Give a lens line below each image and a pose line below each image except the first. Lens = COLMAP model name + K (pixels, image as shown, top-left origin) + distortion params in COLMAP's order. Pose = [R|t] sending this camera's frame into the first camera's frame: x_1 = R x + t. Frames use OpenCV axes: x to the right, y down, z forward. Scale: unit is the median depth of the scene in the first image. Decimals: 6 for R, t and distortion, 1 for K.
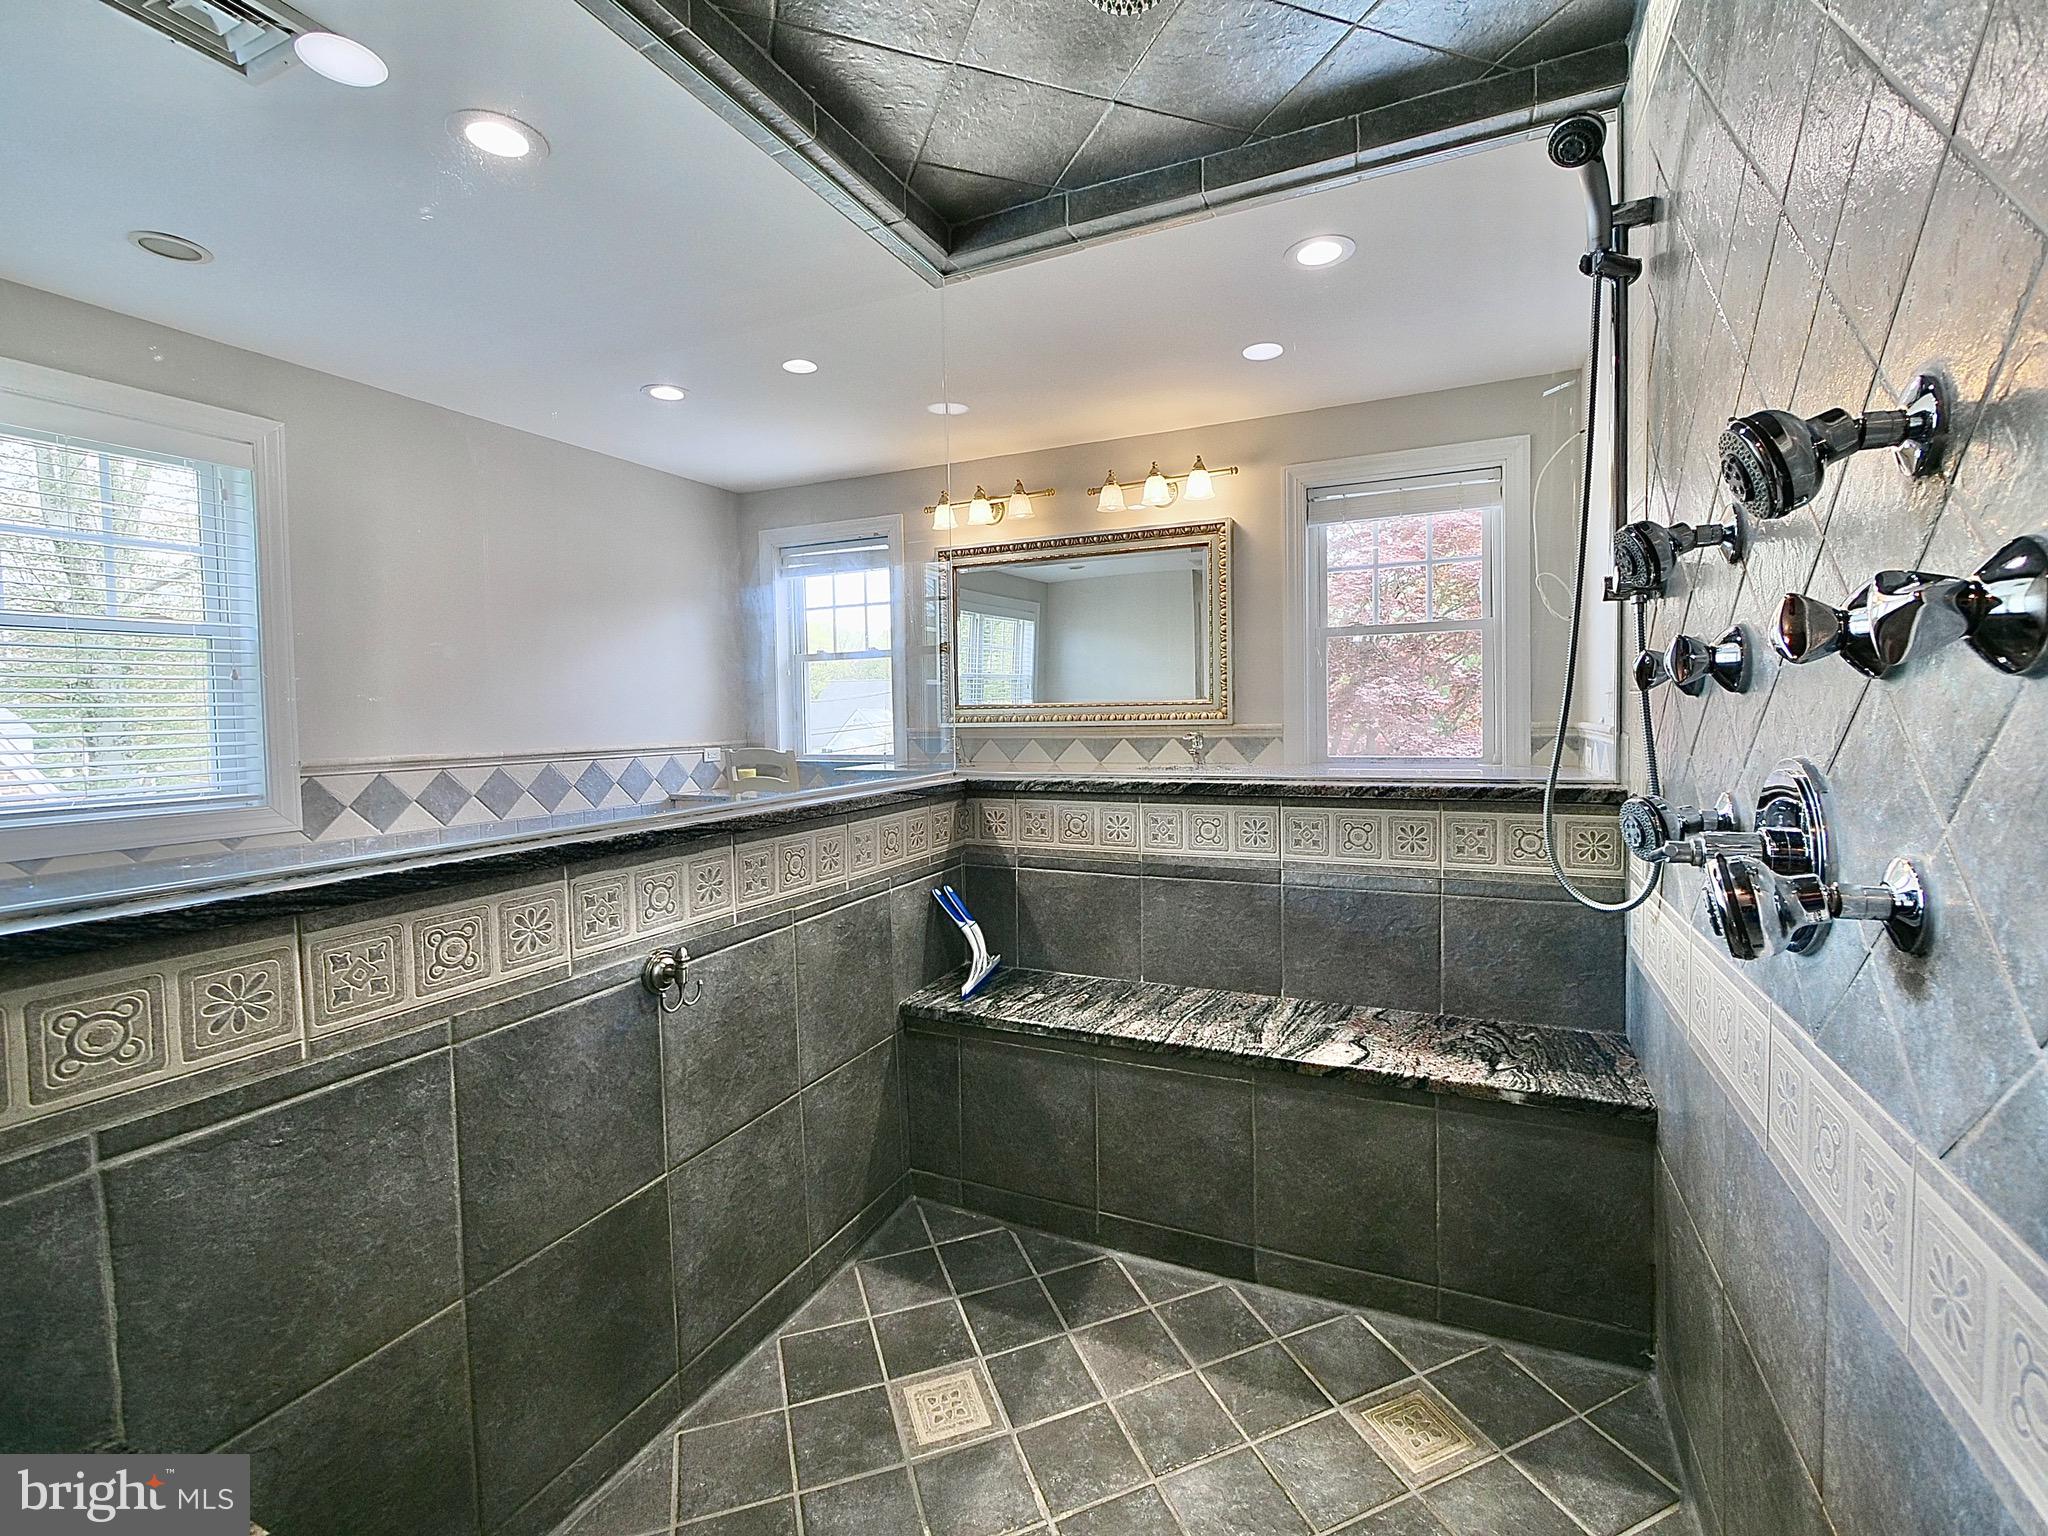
lens RADIAL K [[905.5, 0, 1040.3], [0, 905.5, 744.8], [0, 0, 1]] dist [-0.003308, 0.000143]
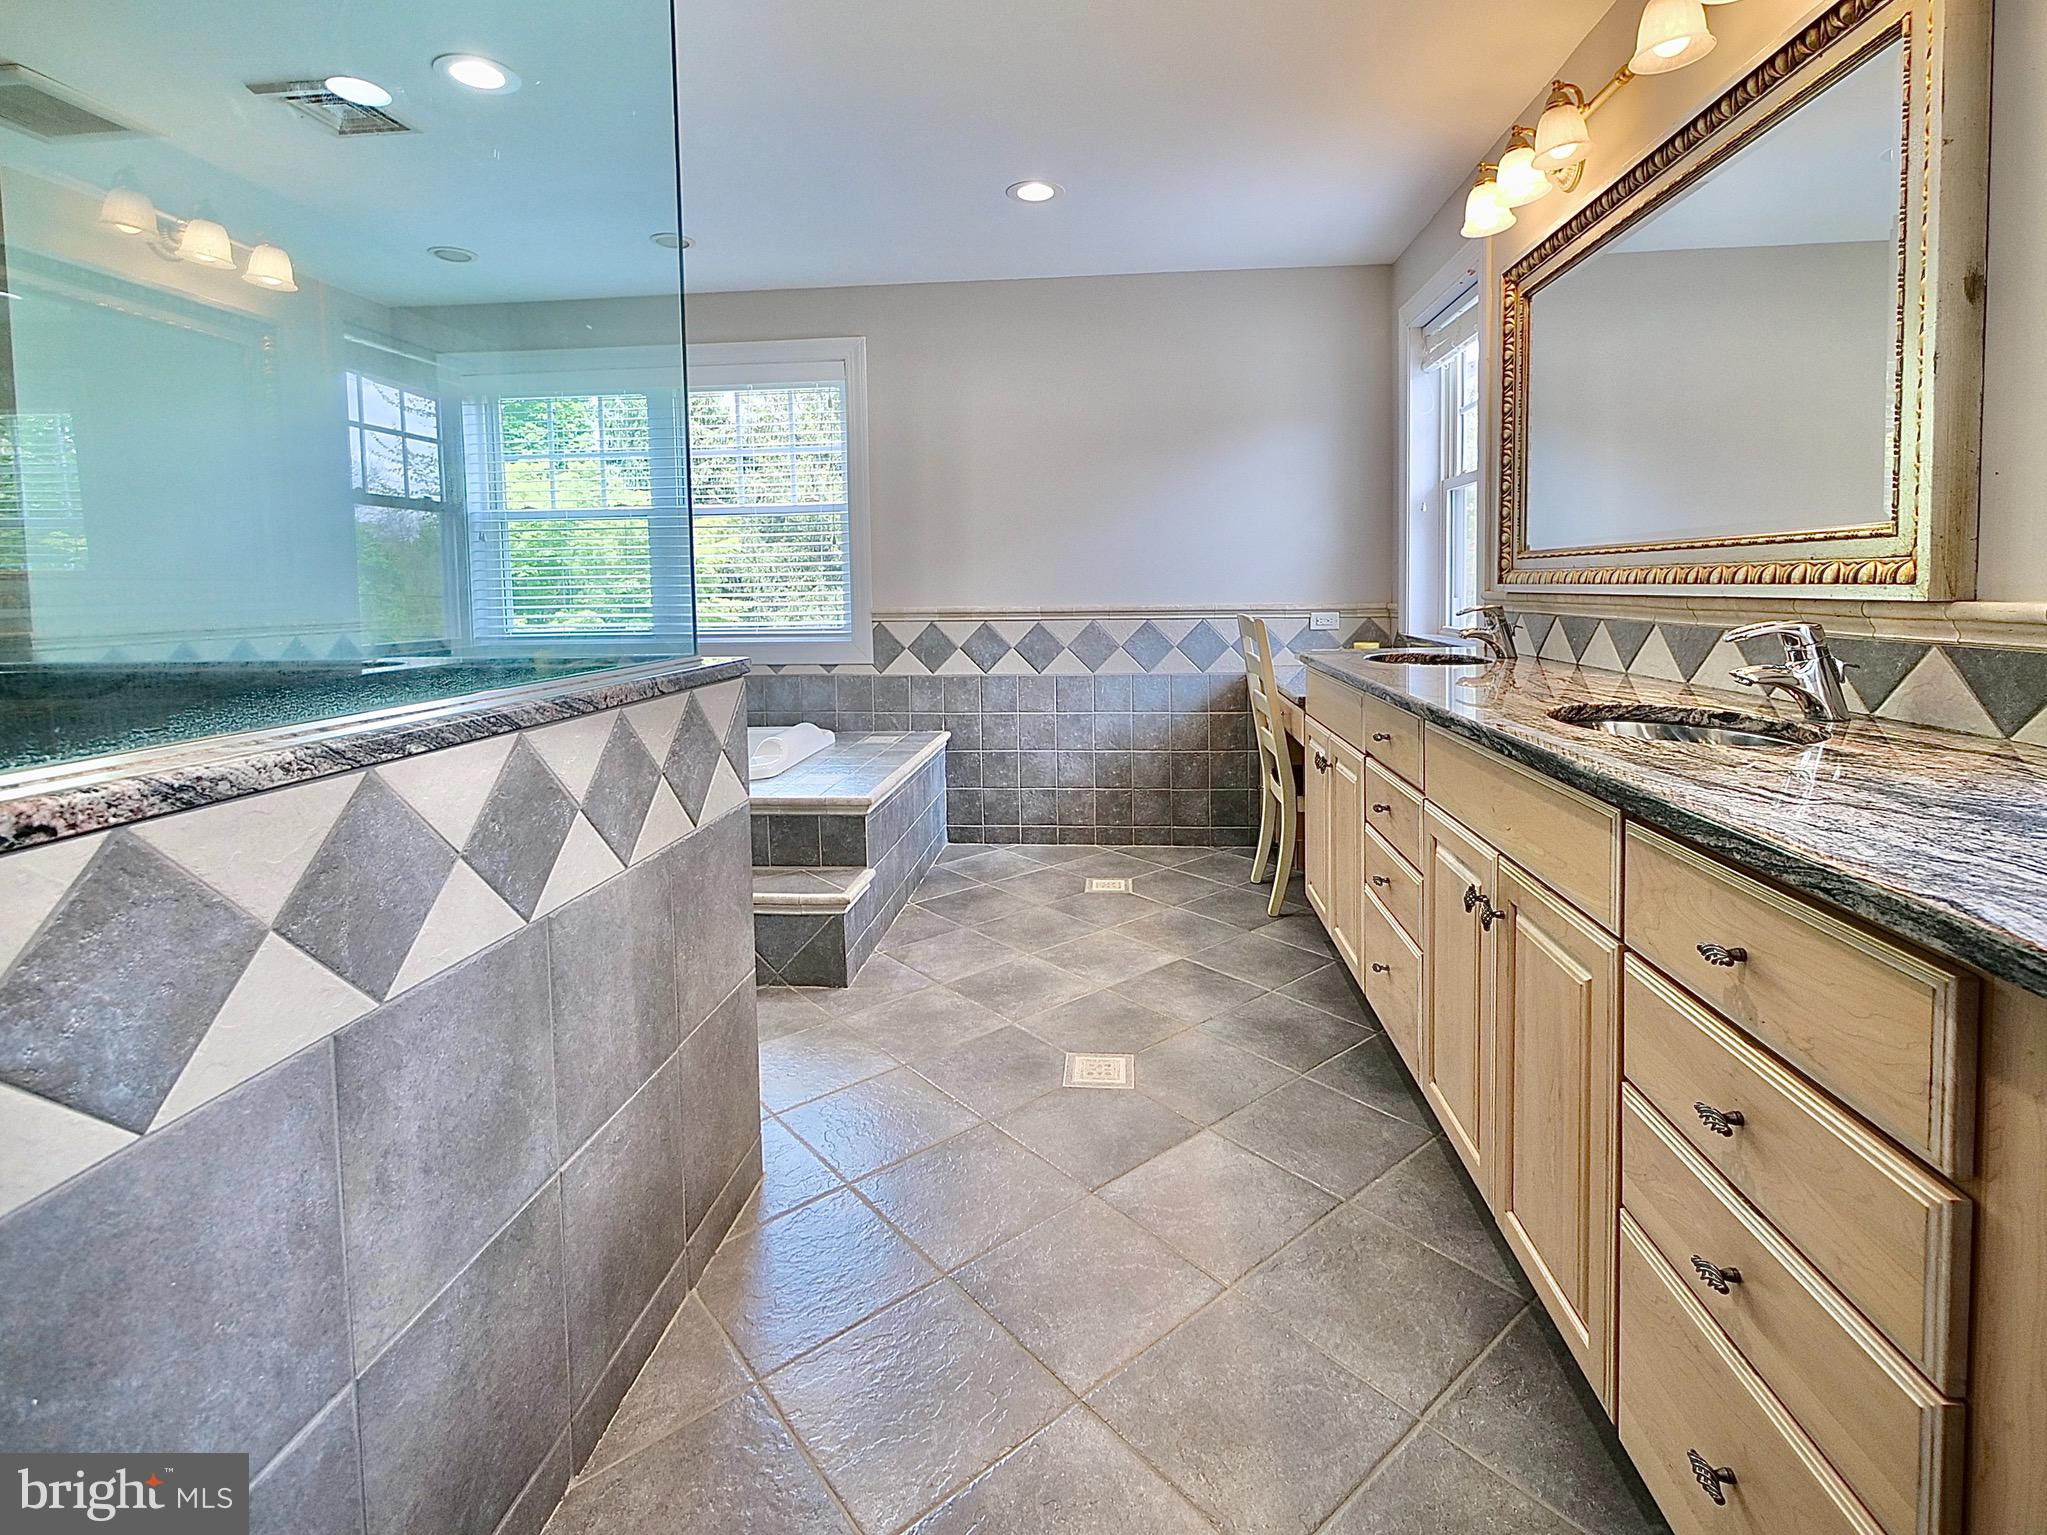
lens RADIAL K [[970.4, 0, 1041.6], [0, 970.4, 638.4], [0, 0, 1]] dist [-0.002575, 0.001012]
pose [[0.338602, 0.065482, -0.938648, 0.418874], [-0.025064, 0.997849, 0.060571, -0.022611], [0.940596, 0.003016, 0.339515, 0.620458]]
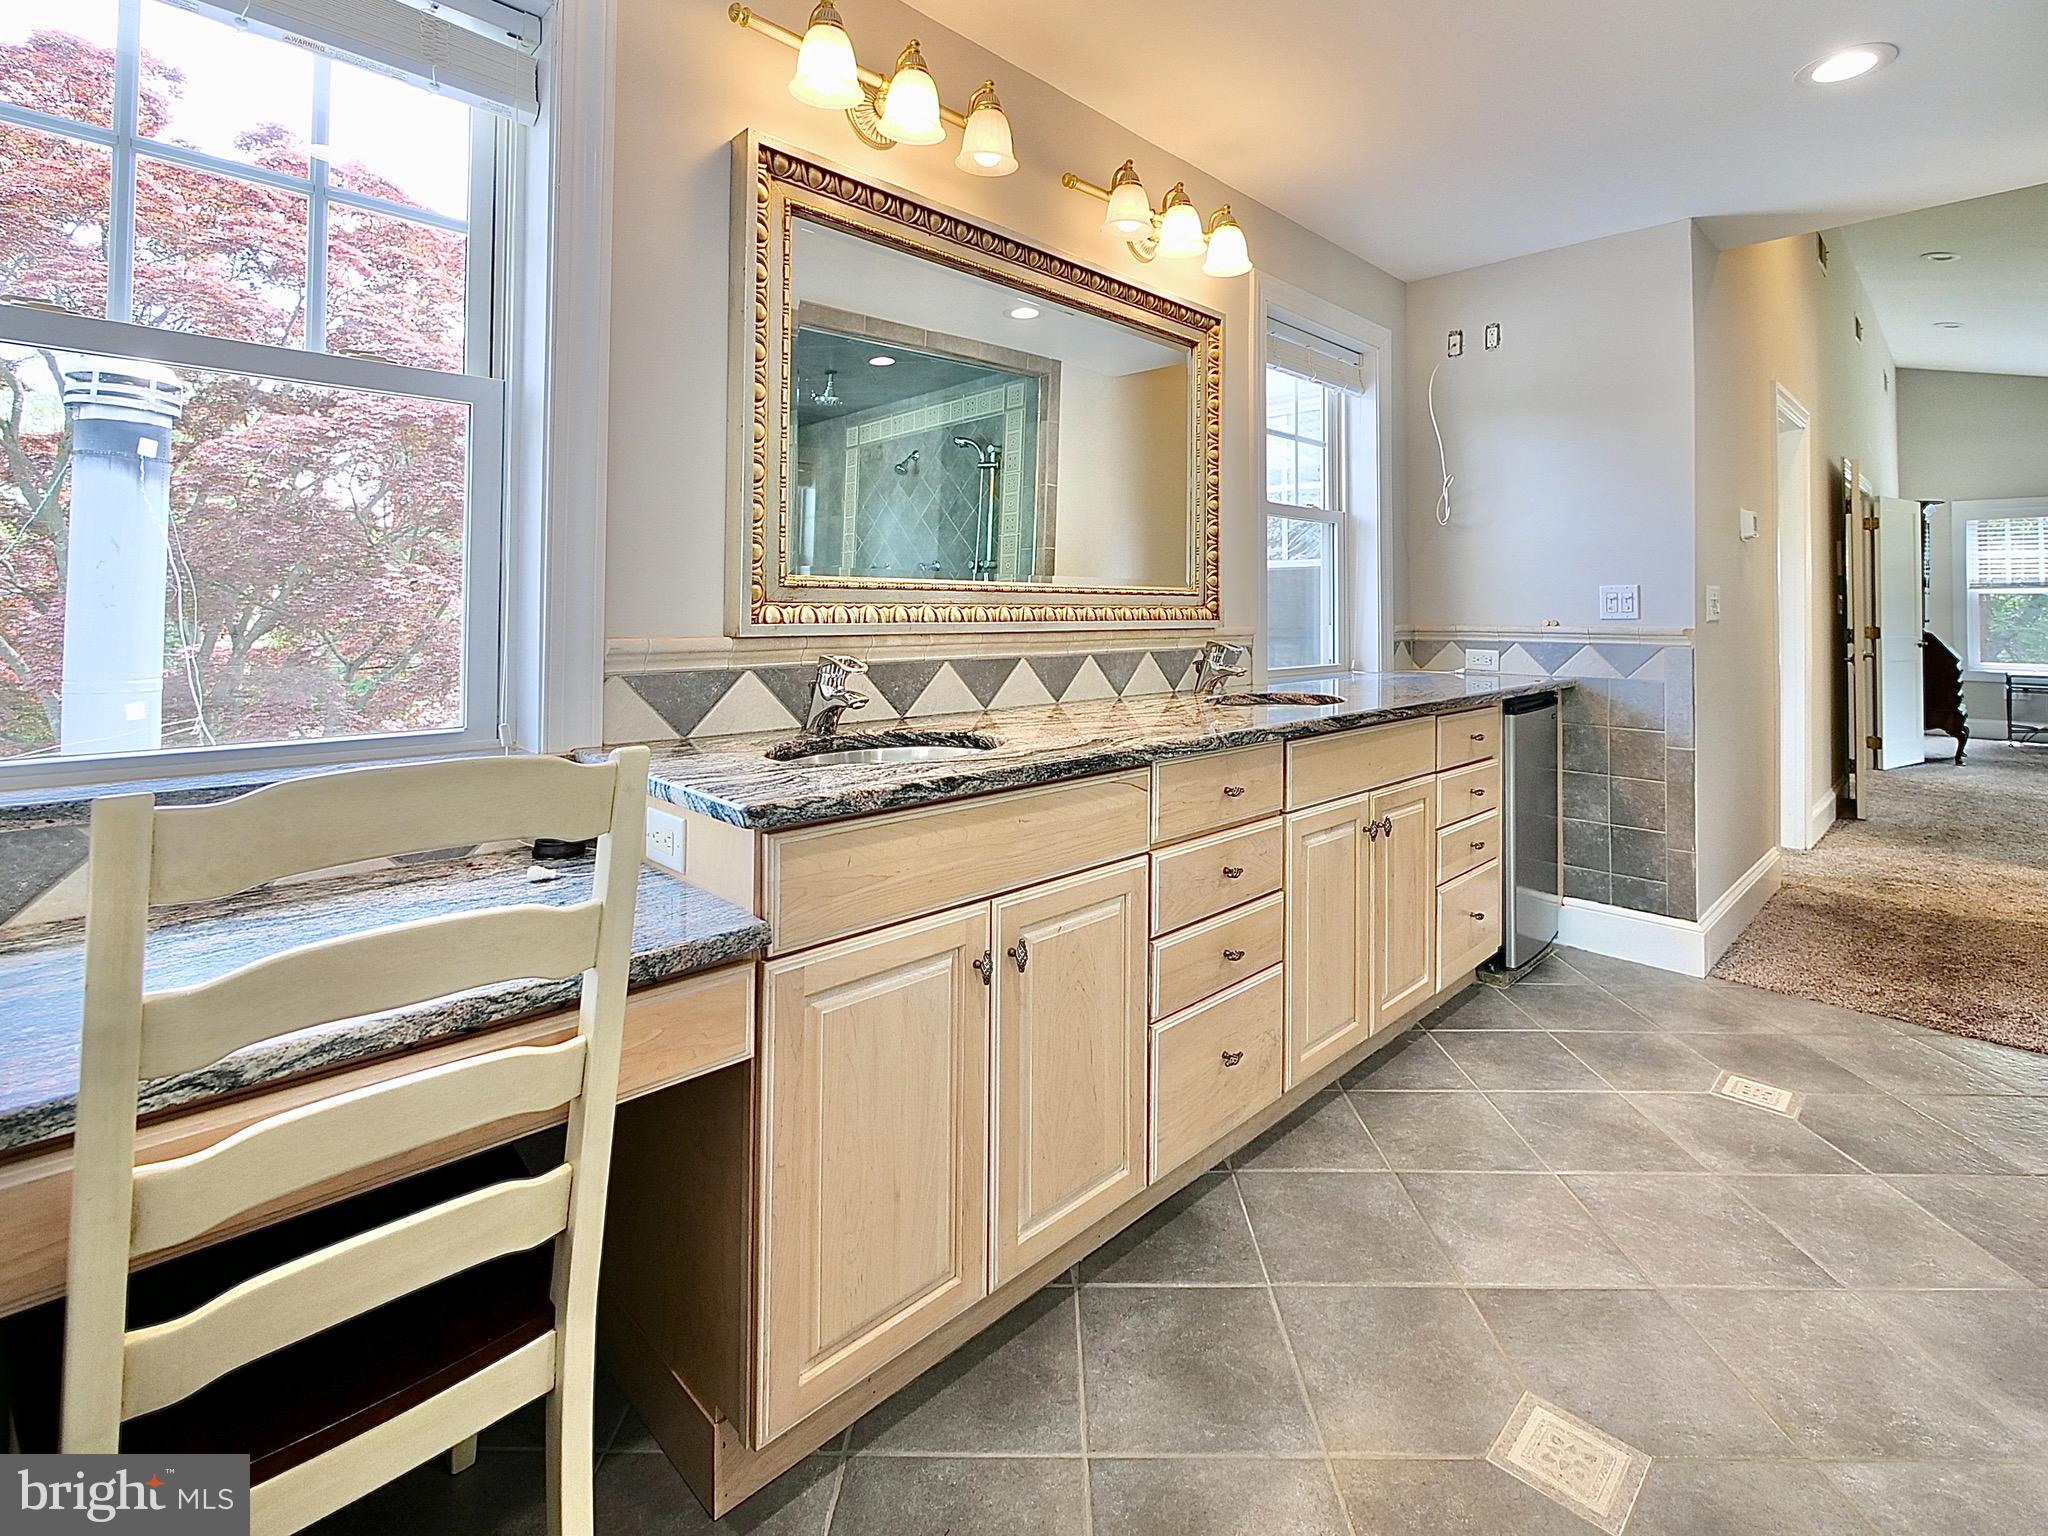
lens RADIAL K [[969.6, 0, 1021.2], [0, 969.6, 587.1], [0, 0, 1]] dist [-0.001609, -0.000414]
pose [[0.352859, 0.037329, 0.934932, -0.477973], [0.015139, 0.998845, -0.045594, -0.022756], [-0.935554, 0.030242, 0.351886, 0.897160]]
